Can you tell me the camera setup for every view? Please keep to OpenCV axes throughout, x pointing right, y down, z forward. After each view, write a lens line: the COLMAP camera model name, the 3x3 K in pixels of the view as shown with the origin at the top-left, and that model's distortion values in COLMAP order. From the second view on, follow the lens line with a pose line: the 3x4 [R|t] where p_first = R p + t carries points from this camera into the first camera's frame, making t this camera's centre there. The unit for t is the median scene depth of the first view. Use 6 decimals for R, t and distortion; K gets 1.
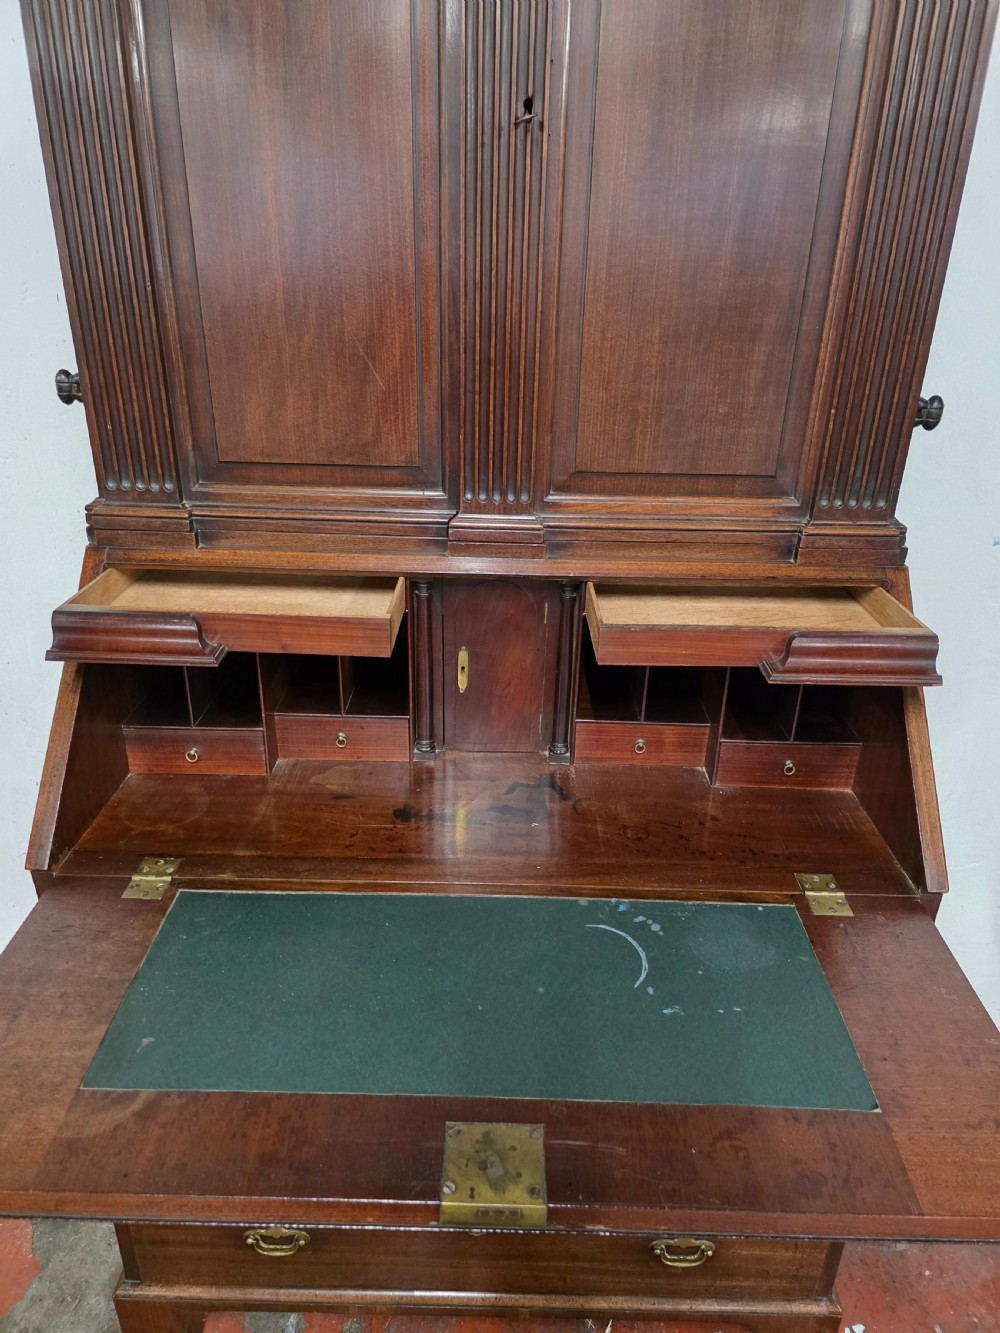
lens RADIAL K [[900.1, 0, 502.4], [0, 900.1, 678.8], [0, 0, 1]] dist [0.061865, -0.064039]
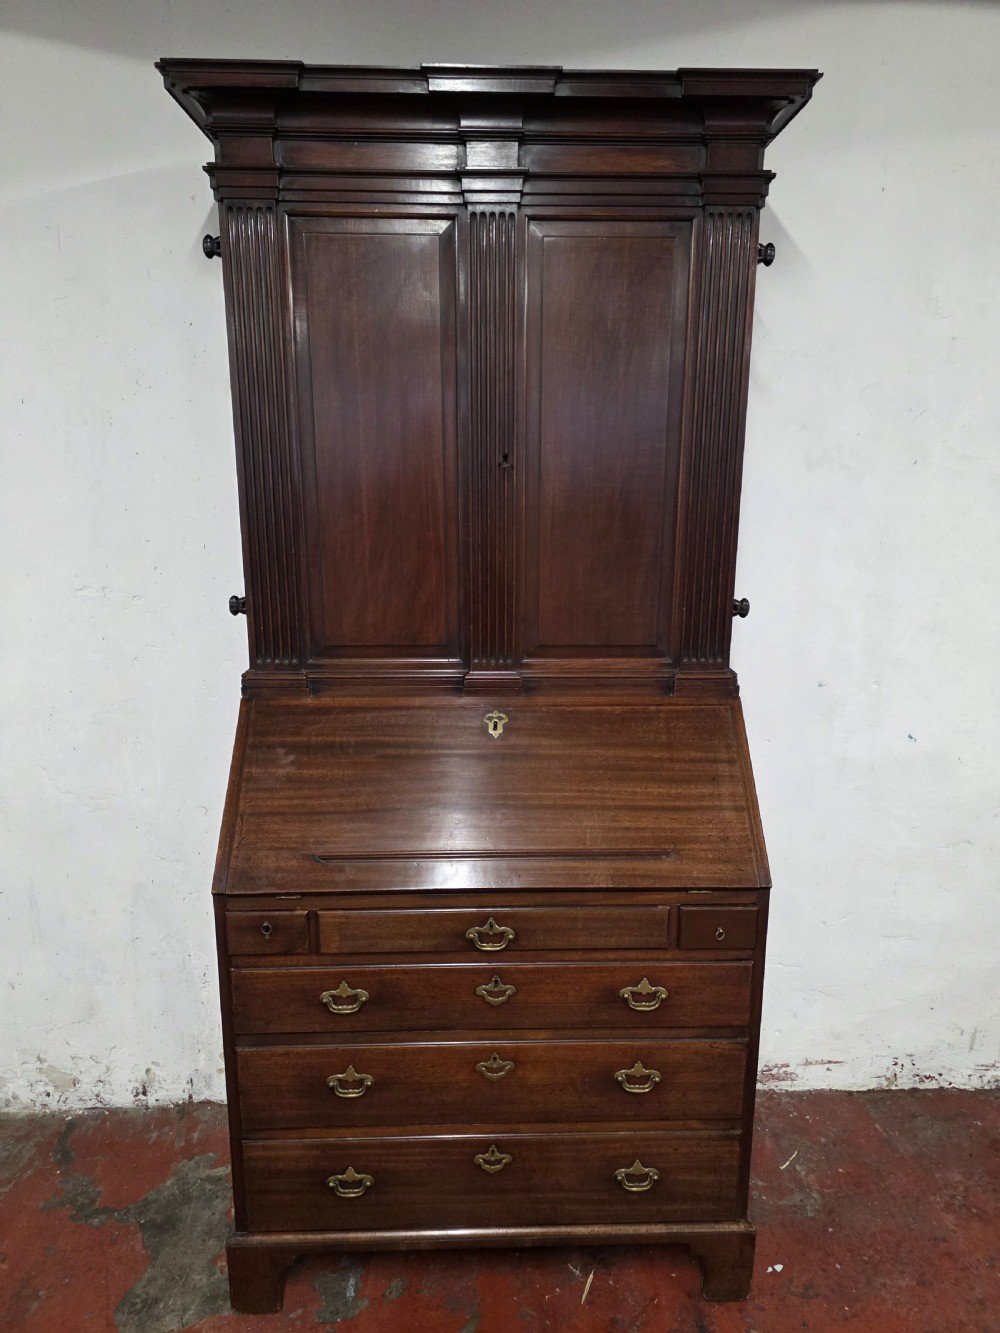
lens RADIAL K [[900.1, 0, 512.0], [0, 900.1, 659.7], [0, 0, 1]] dist [0.061865, -0.064039]
pose [[0.998760, -0.026696, 0.042021, -0.040768], [0.034799, 0.977974, -0.205805, 0.138597], [-0.035601, 0.207012, 0.977690, -0.627208]]
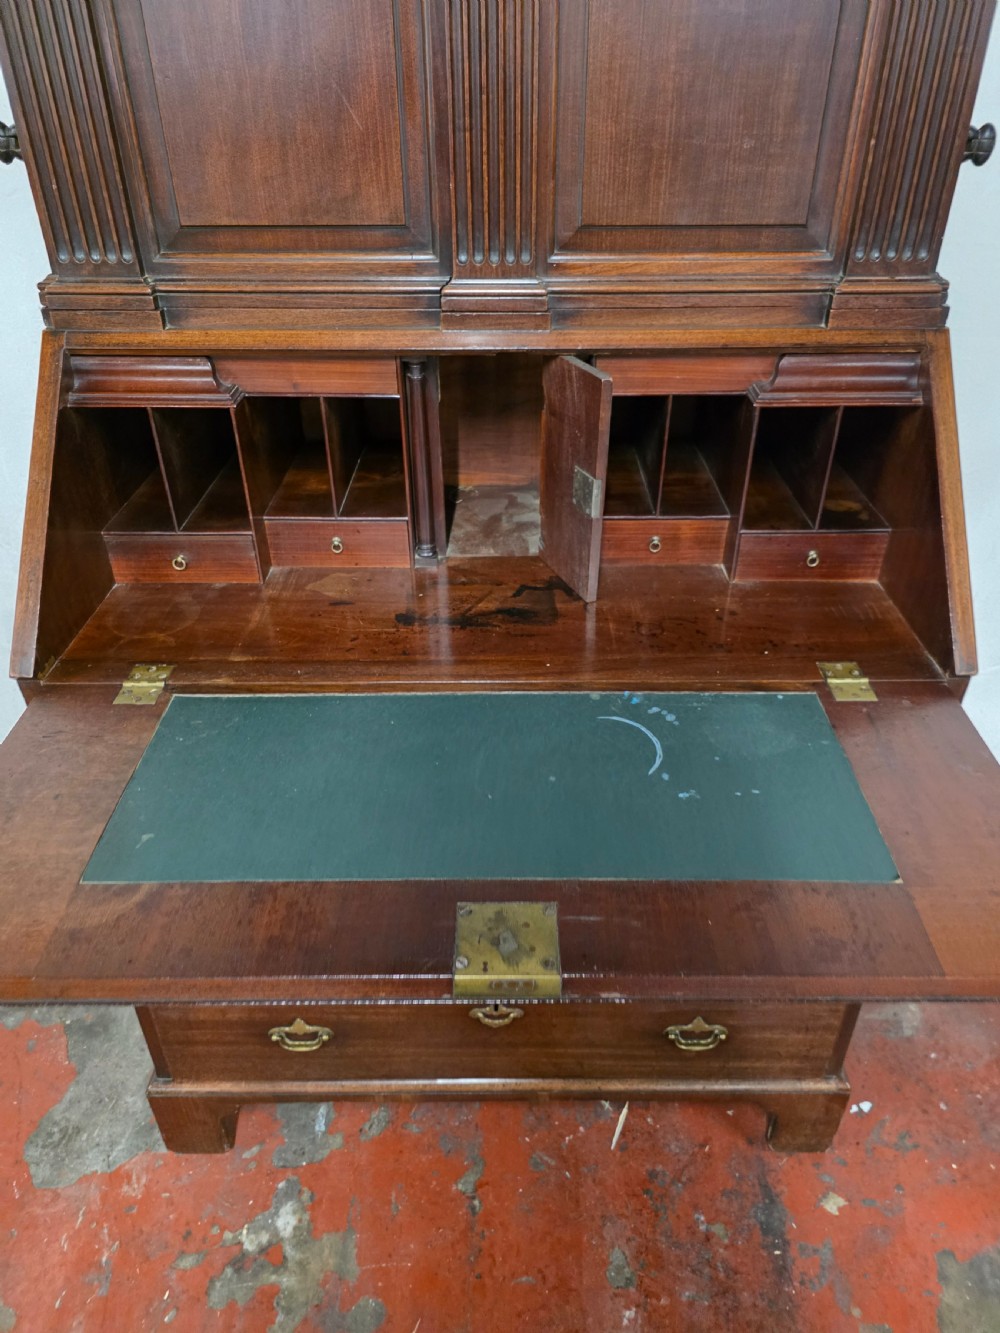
lens RADIAL K [[900.1, 0, 511.4], [0, 900.1, 657.7], [0, 0, 1]] dist [0.061865, -0.064039]
pose [[0.999638, -0.026850, -0.001989, 0.002255], [0.026859, 0.989410, 0.142644, 0.061046], [-0.001862, -0.142646, 0.989772, 0.053861]]
